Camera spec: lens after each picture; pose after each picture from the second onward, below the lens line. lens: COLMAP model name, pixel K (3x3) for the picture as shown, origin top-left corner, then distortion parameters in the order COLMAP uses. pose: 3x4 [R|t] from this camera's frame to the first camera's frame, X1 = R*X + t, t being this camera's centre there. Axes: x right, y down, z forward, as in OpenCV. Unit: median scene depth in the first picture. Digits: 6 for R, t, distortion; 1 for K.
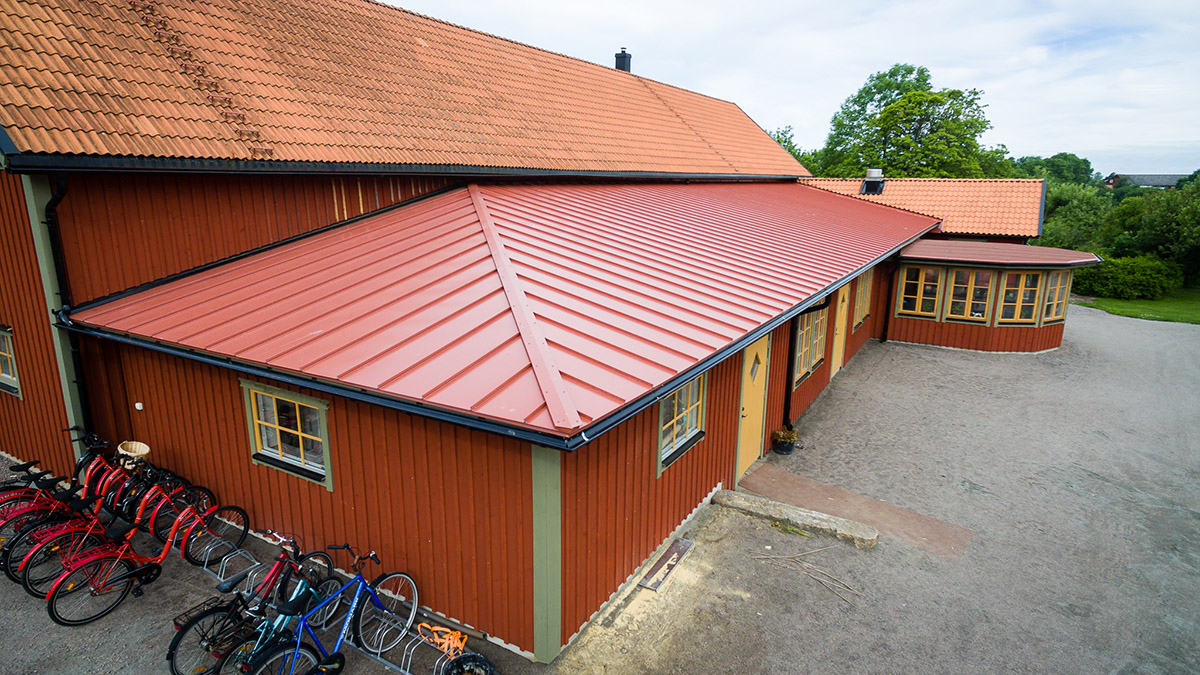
lens RADIAL K [[675.3, 0, 600.0], [0, 675.3, 337.5], [0, 0, 1]] dist [0.001791, 0.000439]
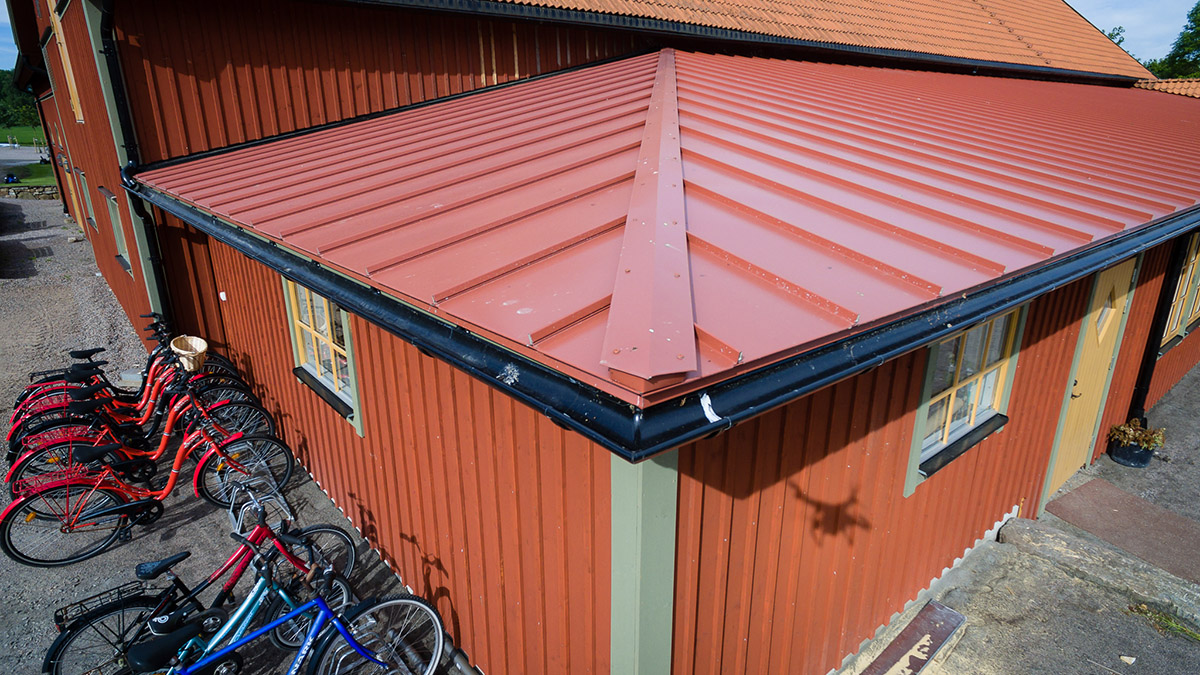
lens RADIAL K [[675.3, 0, 600.0], [0, 675.3, 337.5], [0, 0, 1]] dist [0.001791, 0.000439]
pose [[0.943226, 0.091142, -0.319401, 0.016061], [-0.065886, 0.993848, 0.089027, 0.052305], [0.325550, -0.062929, 0.943428, 0.404603]]
